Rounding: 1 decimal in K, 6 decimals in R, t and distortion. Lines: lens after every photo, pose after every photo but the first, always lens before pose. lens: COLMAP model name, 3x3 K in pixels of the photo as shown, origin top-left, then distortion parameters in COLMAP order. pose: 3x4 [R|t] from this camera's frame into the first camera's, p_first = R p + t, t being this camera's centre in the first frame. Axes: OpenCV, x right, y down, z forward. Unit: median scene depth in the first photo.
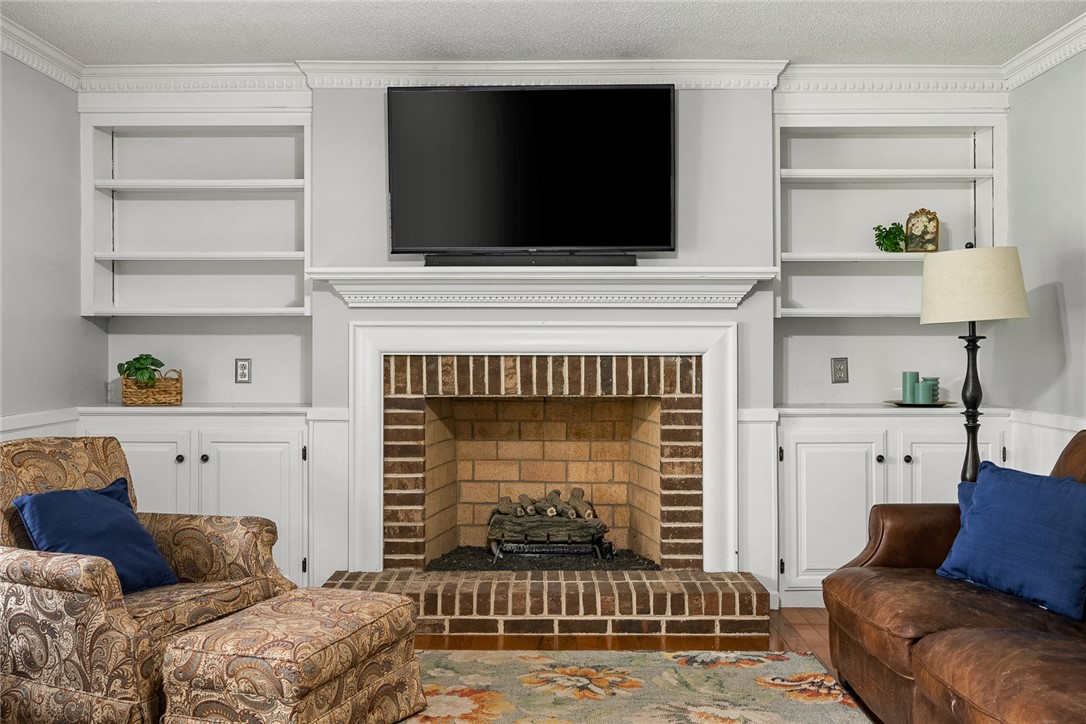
lens RADIAL K [[1067.2, 0, 541.1], [0, 1067.2, 345.7], [0, 0, 1]] dist [0.004178, 0.000000]
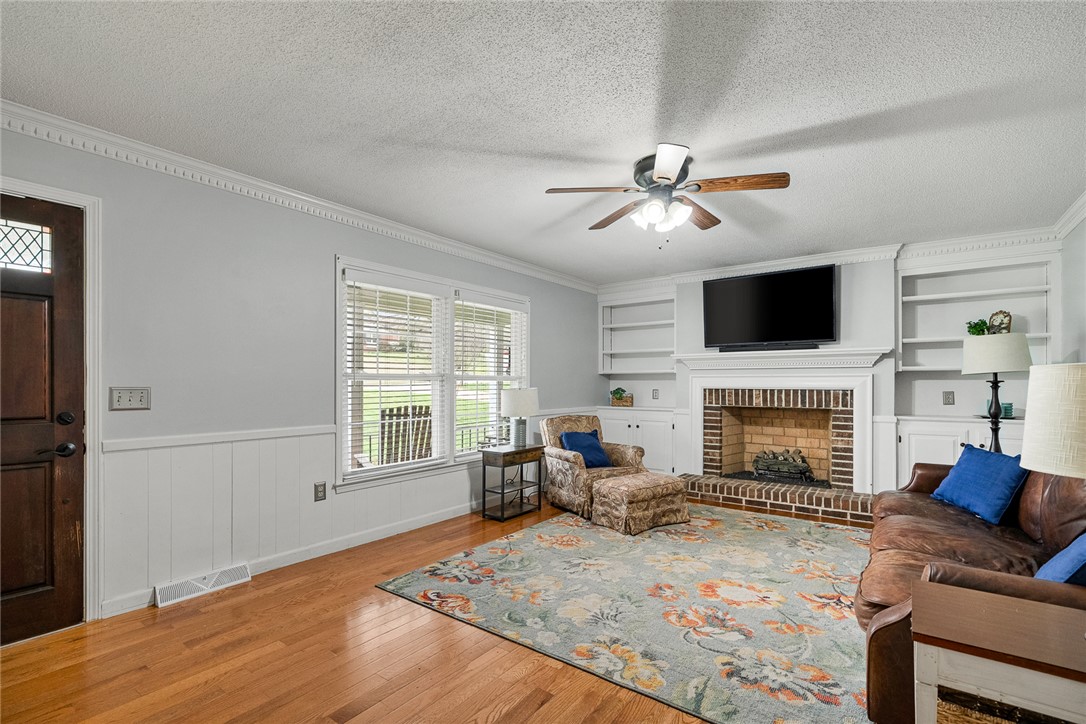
lens RADIAL K [[492.7, 0, 541.6], [0, 492.7, 388.4], [0, 0, 1]] dist [-0.008911, 0.001864]
pose [[0.805728, 0.006557, -0.592249, 0.229669], [-0.000796, 0.999950, 0.009987, -0.002829], [0.592285, -0.007575, 0.805693, -0.146810]]
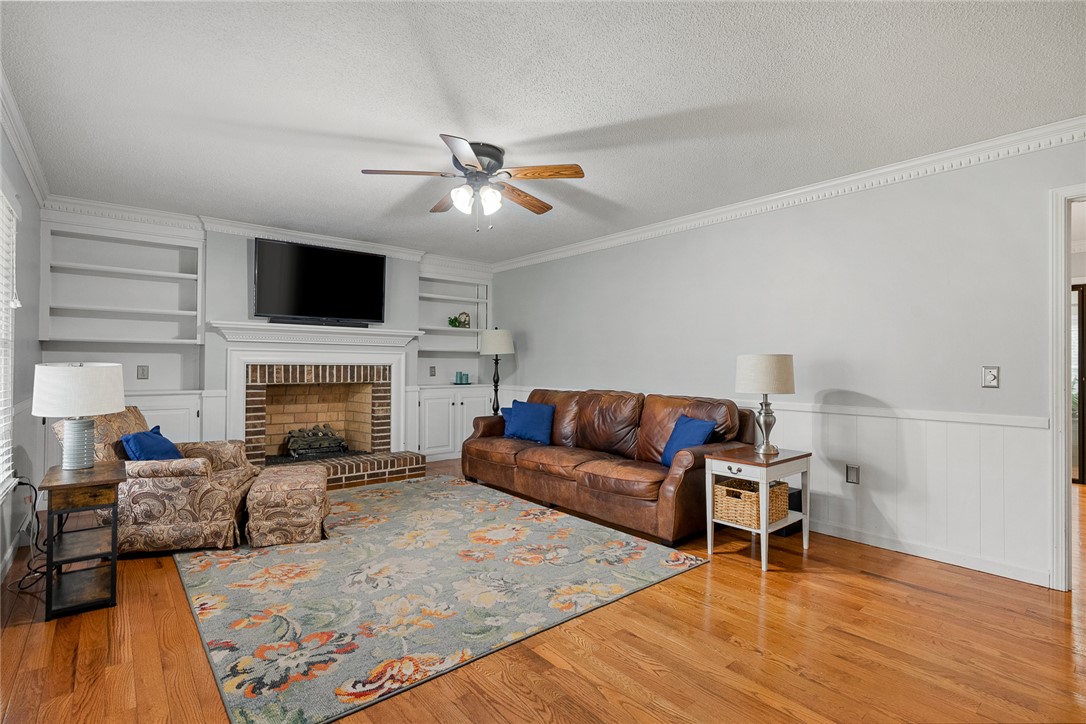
lens RADIAL K [[516.6, 0, 537.7], [0, 516.6, 366.9], [0, 0, 1]] dist [-0.016446, 0.001343]
pose [[0.763320, 0.003314, 0.646012, -0.364886], [-0.009812, 0.999931, 0.006464, 0.001753], [-0.645946, -0.011273, 0.763300, -0.135631]]
